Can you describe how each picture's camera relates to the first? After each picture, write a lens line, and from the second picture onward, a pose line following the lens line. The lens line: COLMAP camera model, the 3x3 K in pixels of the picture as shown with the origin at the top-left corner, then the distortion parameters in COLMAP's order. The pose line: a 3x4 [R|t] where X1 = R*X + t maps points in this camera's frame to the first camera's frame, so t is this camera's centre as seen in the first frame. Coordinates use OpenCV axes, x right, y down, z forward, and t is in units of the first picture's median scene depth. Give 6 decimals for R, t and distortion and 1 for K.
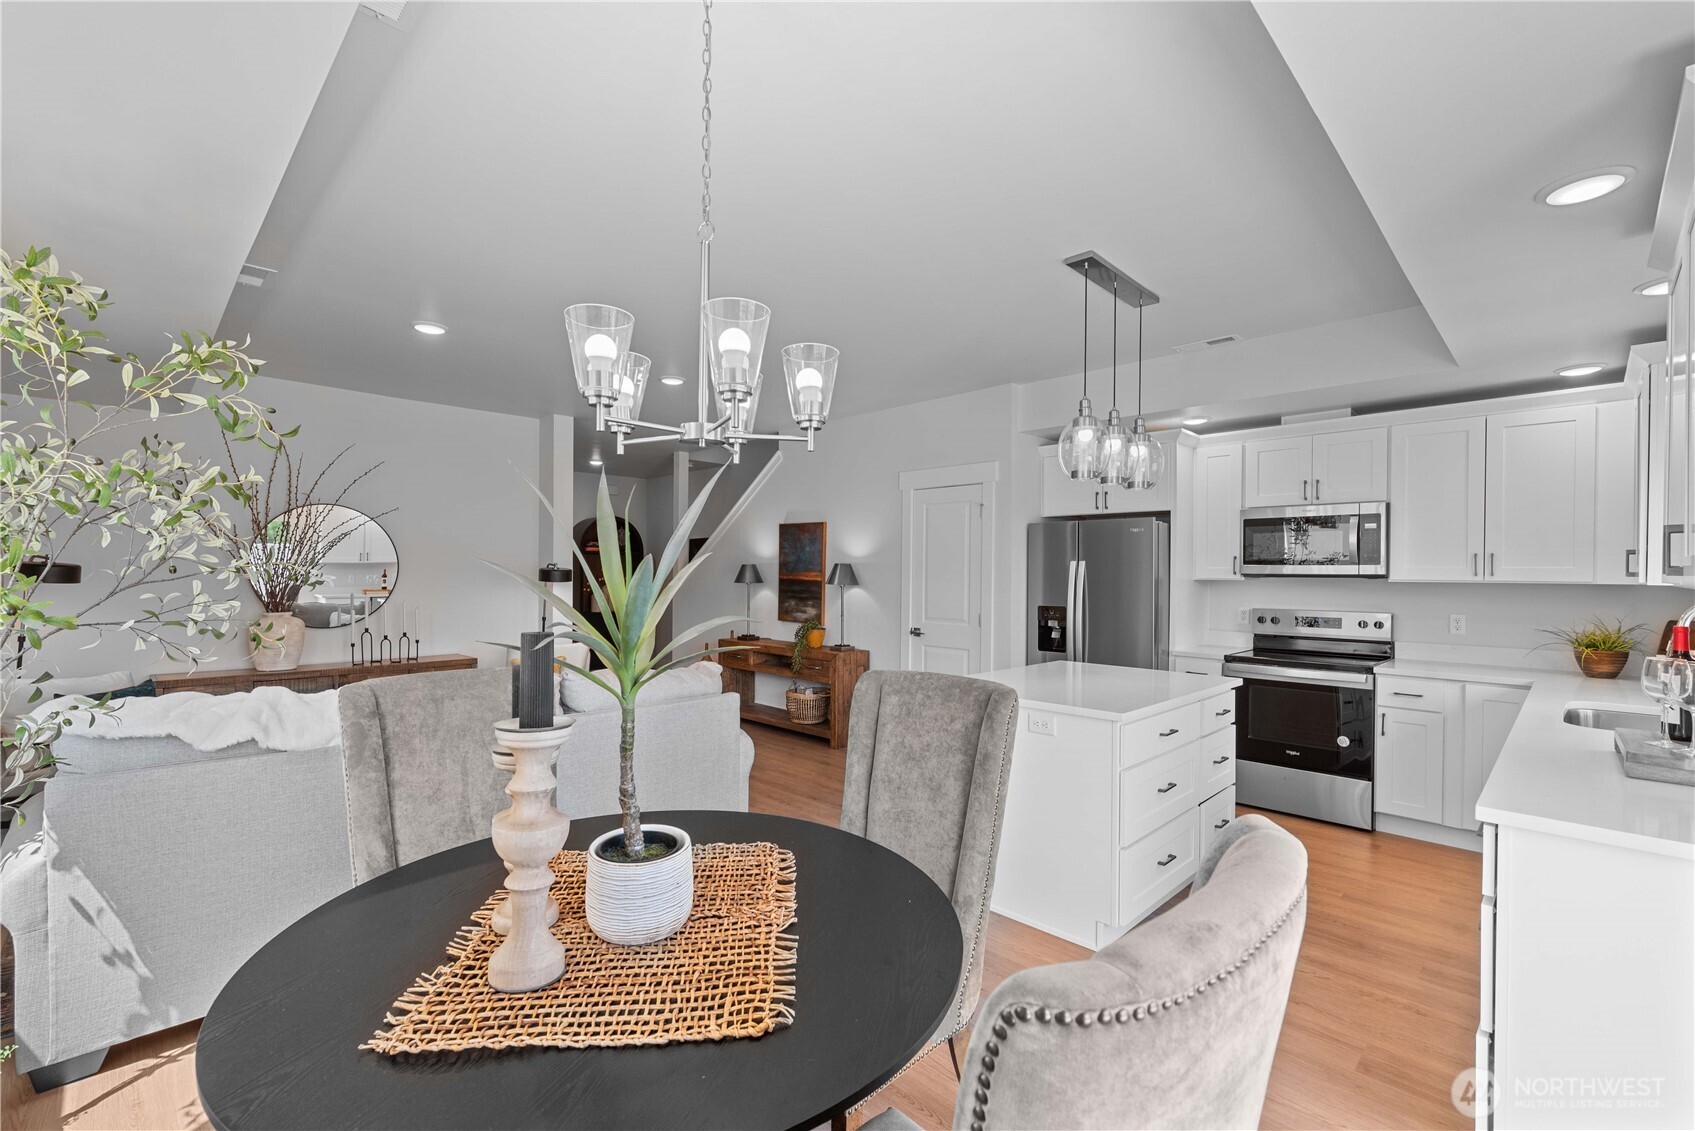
lens RADIAL K [[737.0, 0, 847.5], [0, 737.0, 565.5], [0, 0, 1]] dist [-0.000539, 0.000324]
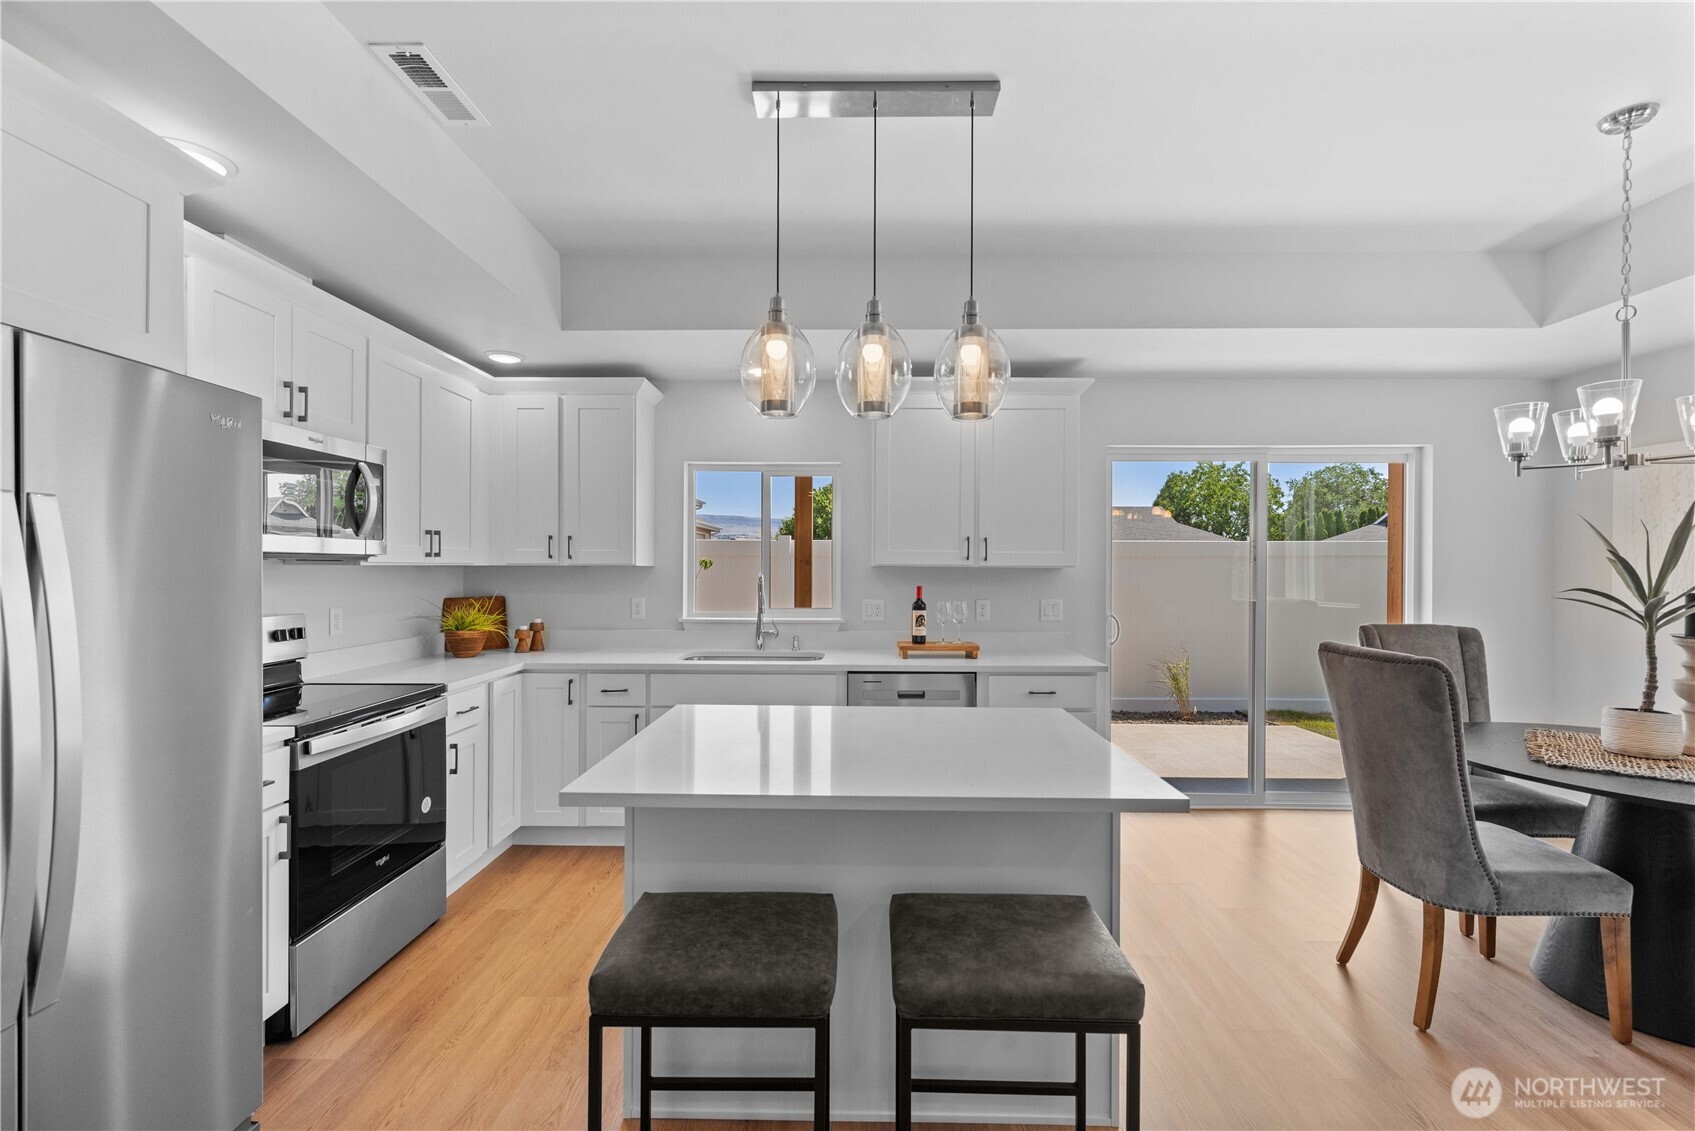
lens RADIAL K [[737.0, 0, 847.5], [0, 737.0, 565.5], [0, 0, 1]] dist [-0.000539, 0.000324]
pose [[-0.700651, -0.005970, 0.713479, -0.067188], [-0.012419, 0.999916, -0.003829, 0.016767], [-0.713396, -0.011543, -0.700666, 1.089951]]
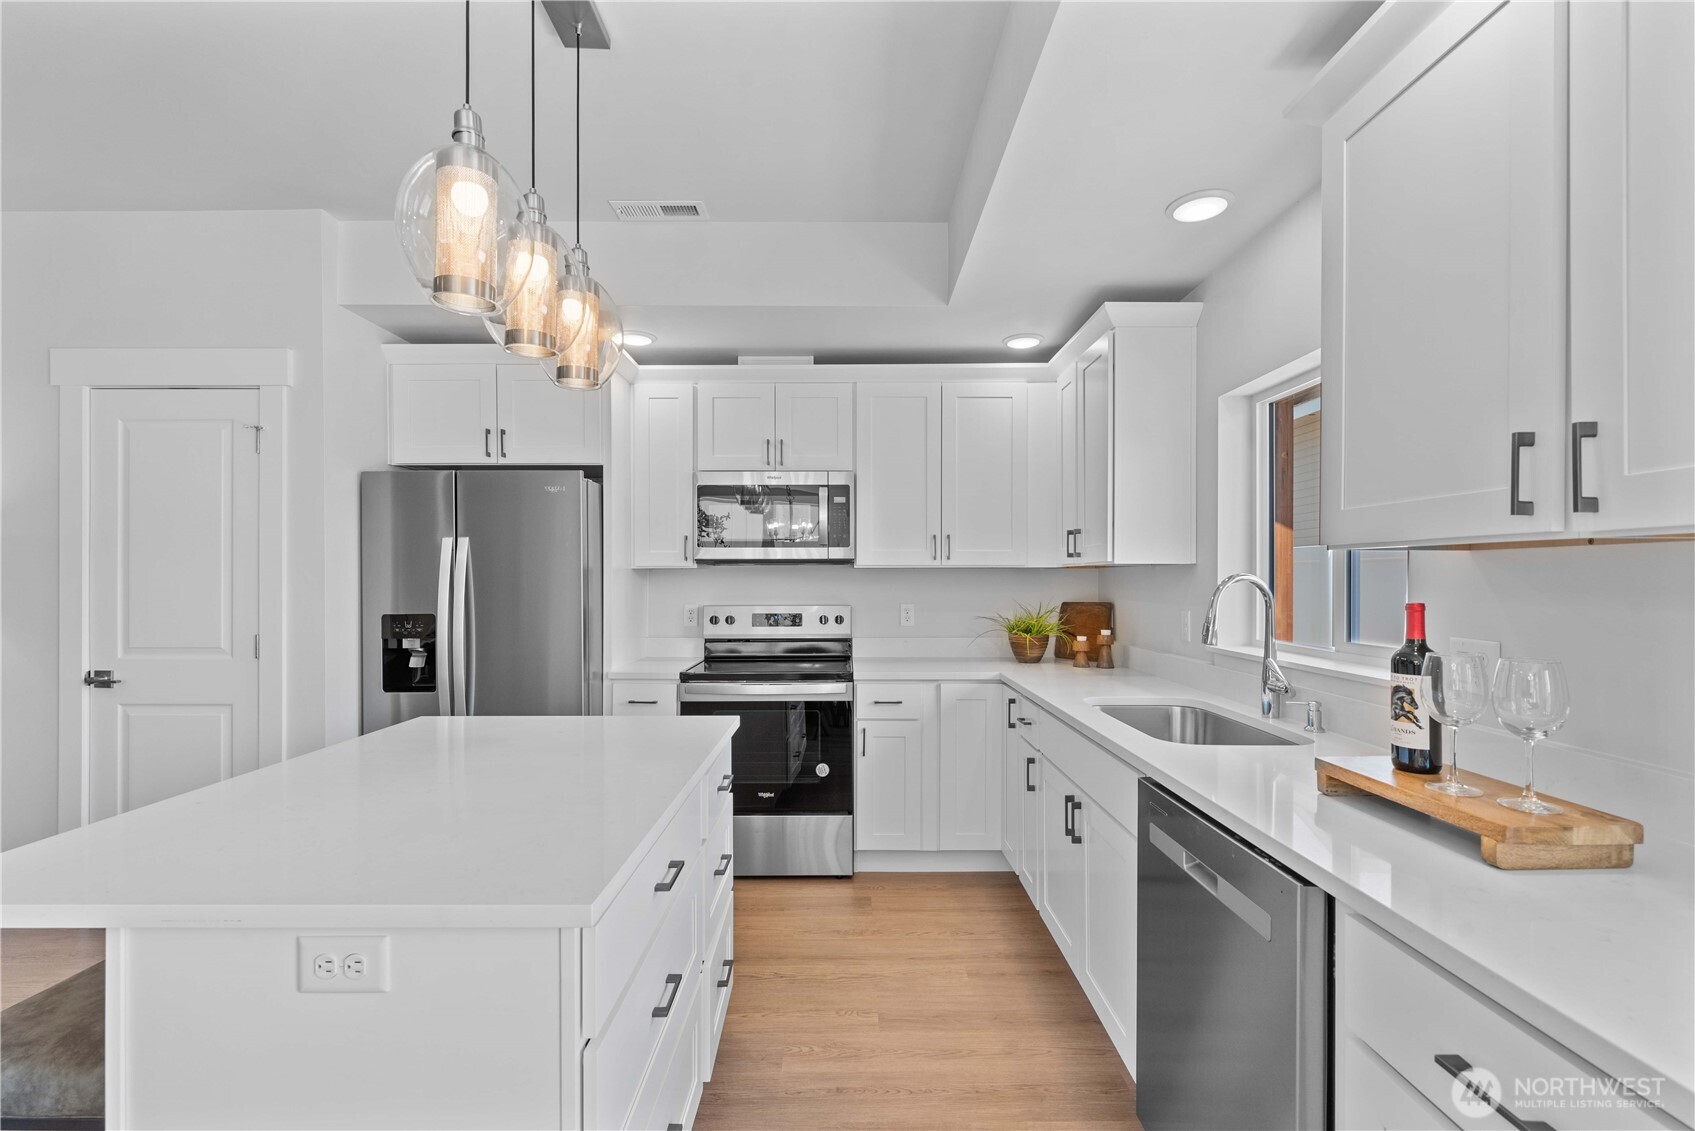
lens RADIAL K [[752.8, 0, 851.6], [0, 752.8, 585.1], [0, 0, 1]] dist [0.001892, 0.000342]
pose [[0.707320, -0.016070, 0.706711, 0.118511], [0.000403, 0.999751, 0.022330, 0.021473], [-0.706894, -0.015510, 0.707150, 0.376048]]
